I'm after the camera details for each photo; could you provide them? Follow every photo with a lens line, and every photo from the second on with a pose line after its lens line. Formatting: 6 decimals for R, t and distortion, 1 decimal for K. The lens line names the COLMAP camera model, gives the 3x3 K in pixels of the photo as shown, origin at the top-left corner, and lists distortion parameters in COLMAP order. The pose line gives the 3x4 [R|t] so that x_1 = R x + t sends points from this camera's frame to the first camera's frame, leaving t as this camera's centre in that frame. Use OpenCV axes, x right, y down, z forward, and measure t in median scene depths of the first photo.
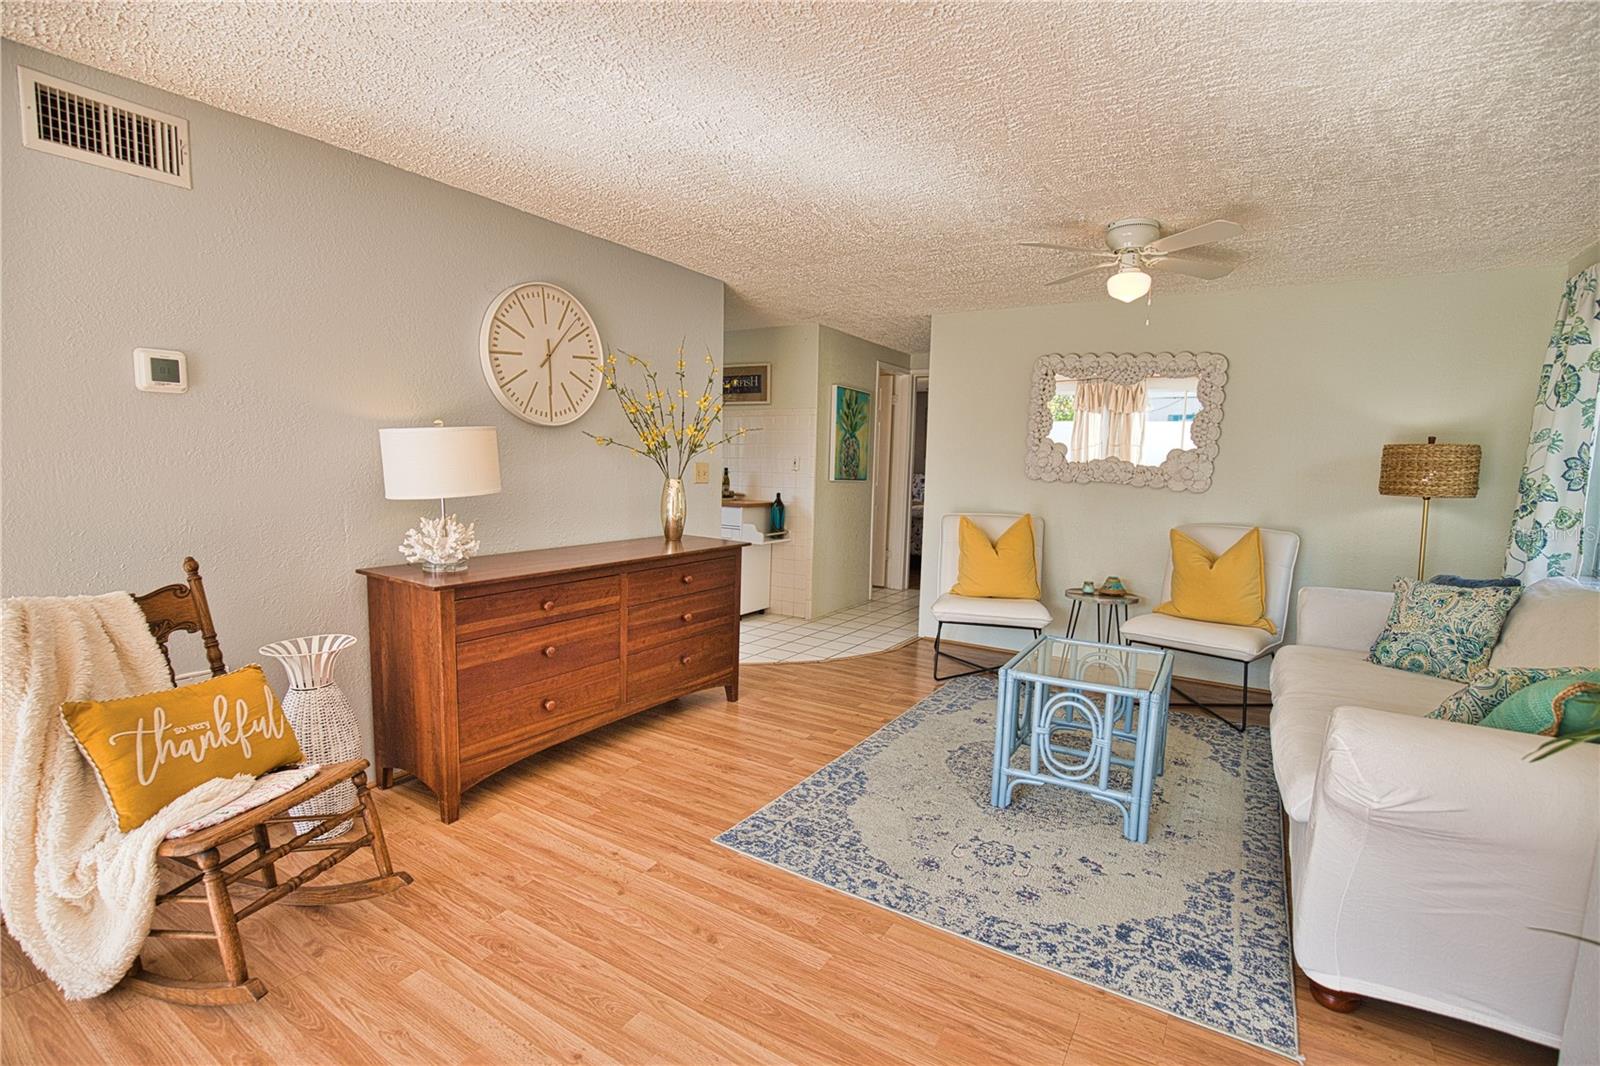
lens RADIAL K [[729.3, 0, 810.2], [0, 729.3, 543.5], [0, 0, 1]] dist [-0.034659, 0.004991]
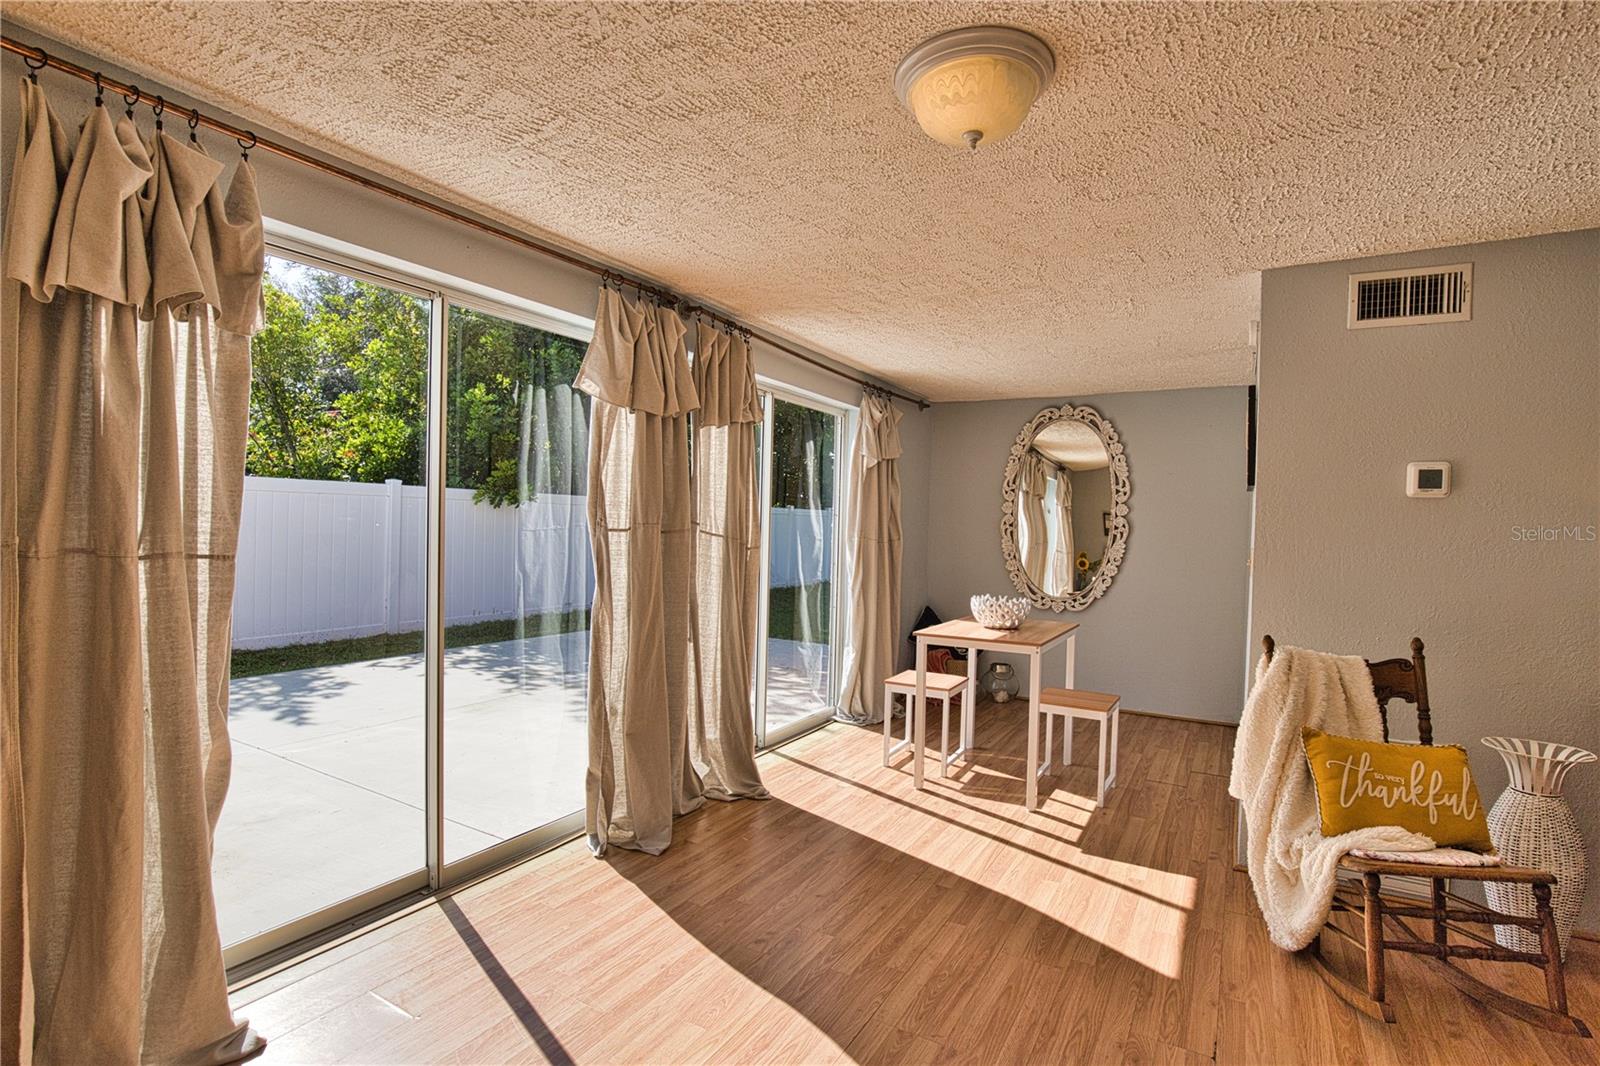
lens RADIAL K [[757.6, 0, 808.7], [0, 757.6, 538.3], [0, 0, 1]] dist [-0.029879, 0.002439]
pose [[0.034211, 0.000180, -0.999415, 0.231333], [-0.140767, 0.990032, -0.004640, 0.003194], [0.989451, 0.140843, 0.033895, -0.040180]]
